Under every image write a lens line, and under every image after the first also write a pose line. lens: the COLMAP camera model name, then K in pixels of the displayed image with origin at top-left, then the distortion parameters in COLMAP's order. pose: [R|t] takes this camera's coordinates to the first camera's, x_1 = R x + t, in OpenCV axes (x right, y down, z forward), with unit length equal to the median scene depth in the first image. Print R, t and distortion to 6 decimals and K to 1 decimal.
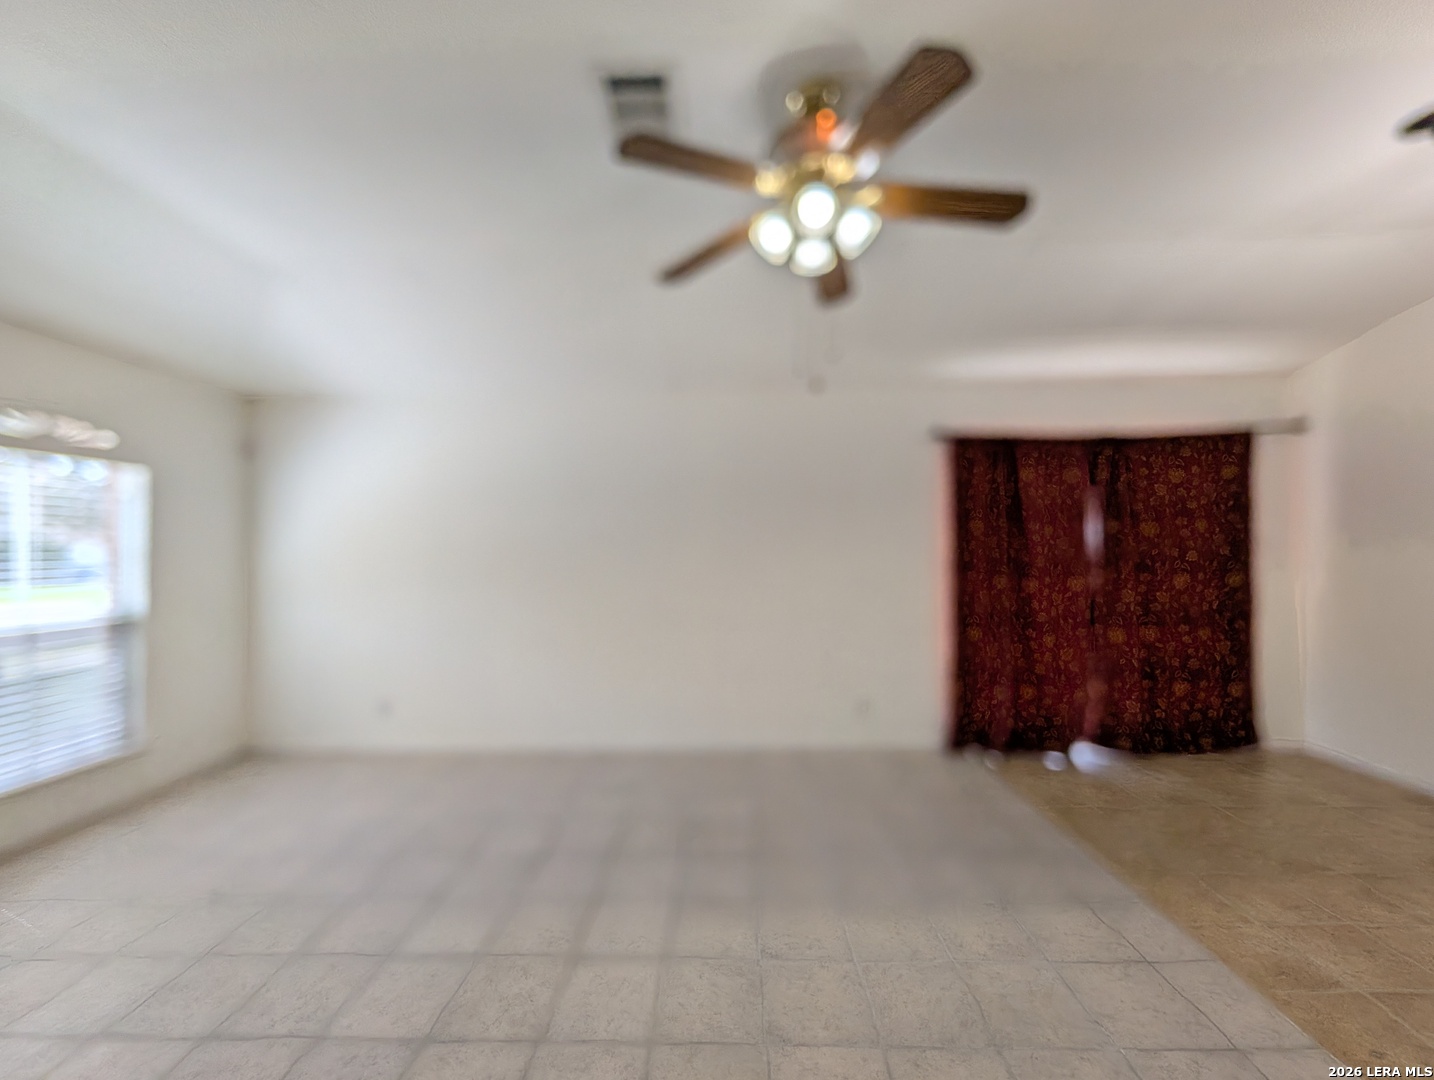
lens RADIAL K [[573.1, 0, 717.0], [0, 573.1, 540.0], [0, 0, 1]] dist [0.001409, 0.008038]
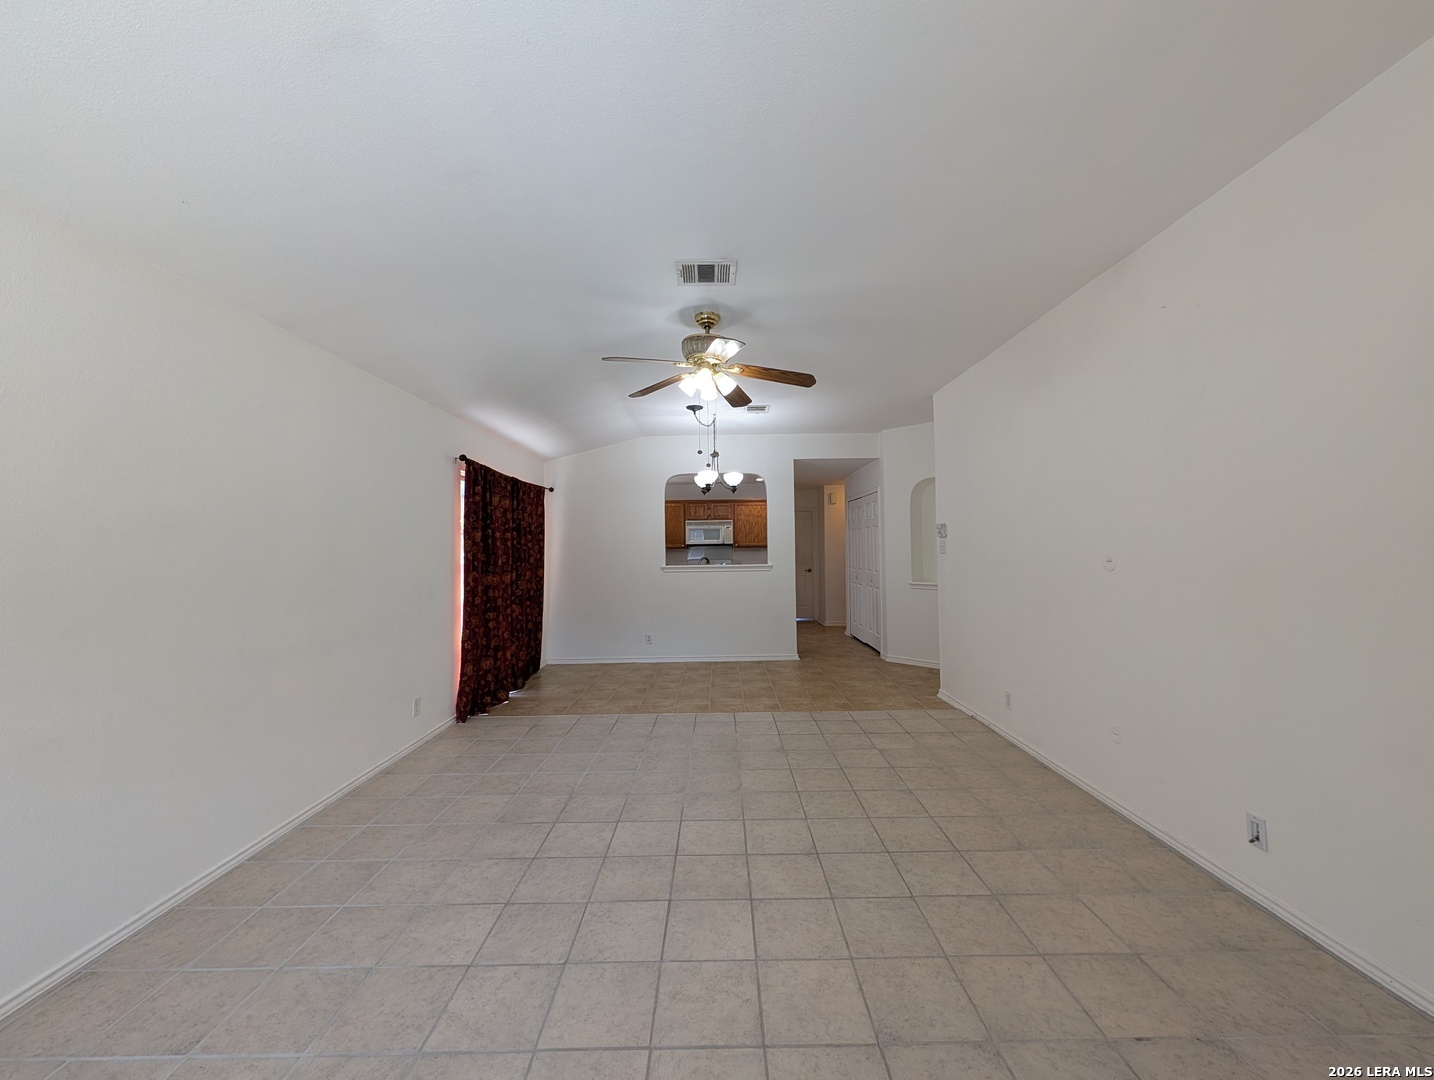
lens RADIAL K [[552.2, 0, 718.1], [0, 552.2, 534.4], [0, 0, 1]] dist [0.000703, -0.000421]
pose [[-0.025320, 0.044374, 0.998694, -0.835324], [0.000187, 0.999015, -0.044384, 0.028939], [-0.999679, -0.000937, -0.025304, 0.508393]]
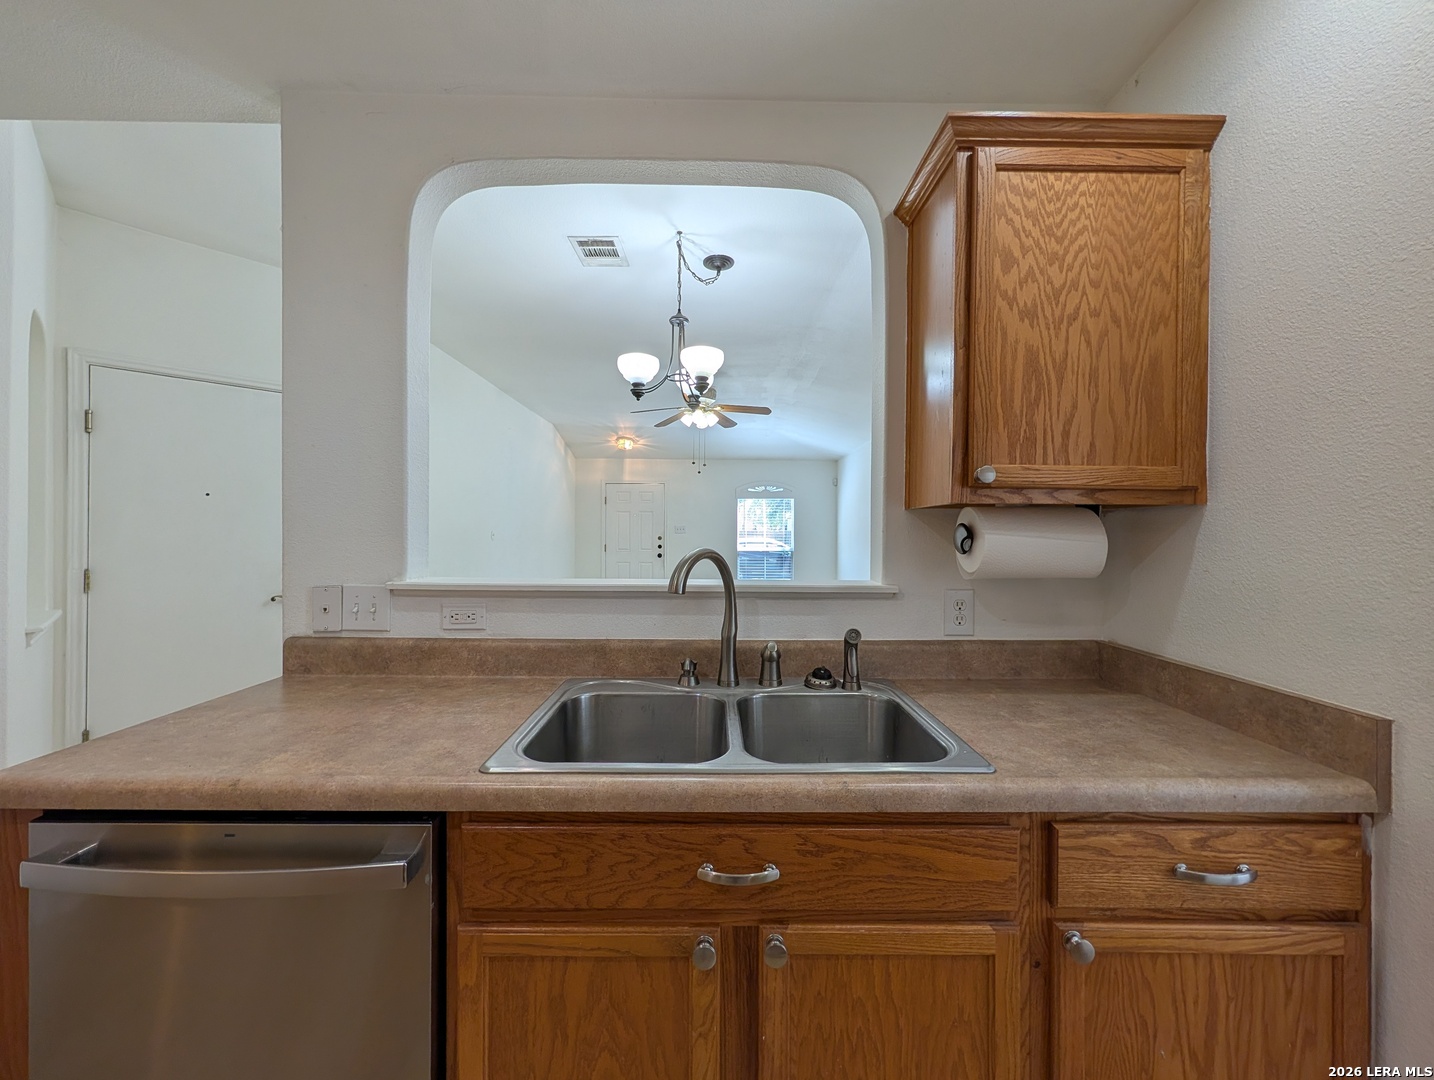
lens RADIAL K [[551.4, 0, 720.0], [0, 551.4, 535.9], [0, 0, 1]] dist [0.002288, -0.000266]
pose [[0.032465, 0.020552, -0.999262, 1.506236], [0.004667, 0.999775, 0.020714, 0.005519], [0.999462, -0.005336, 0.032362, 0.507125]]
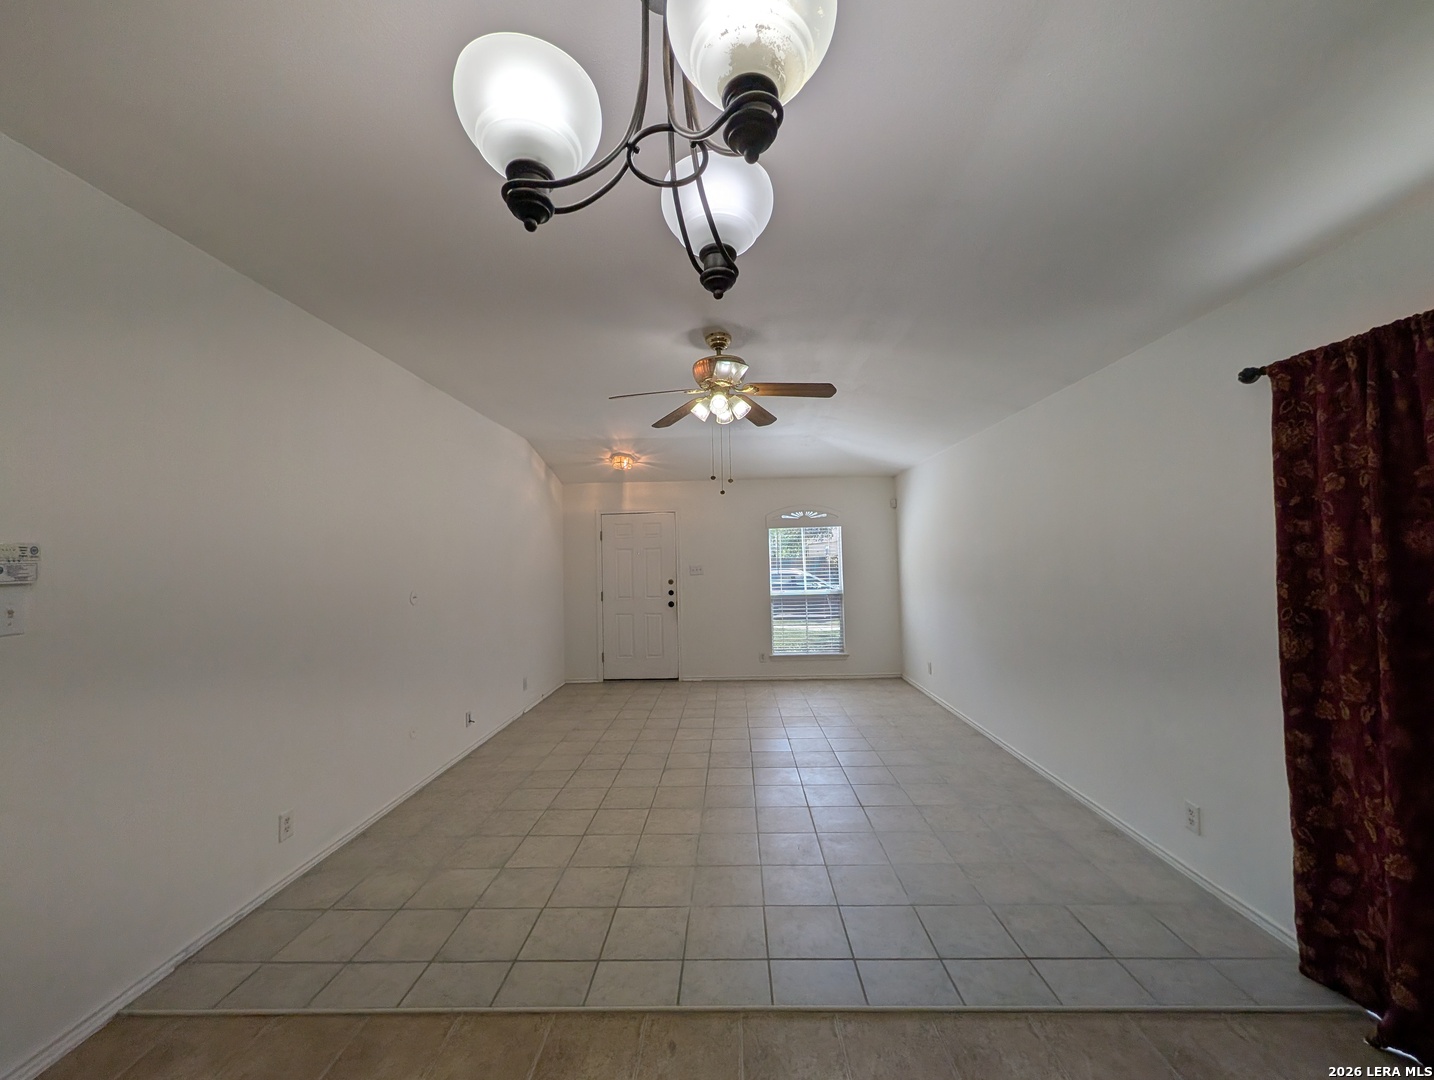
lens RADIAL K [[552.2, 0, 718.1], [0, 552.2, 534.4], [0, 0, 1]] dist [0.000703, -0.000421]
pose [[-0.002265, -0.031361, -0.999506, 0.974757], [0.034051, 0.998926, -0.031420, -0.033098], [0.999418, -0.034106, -0.001195, 0.491549]]
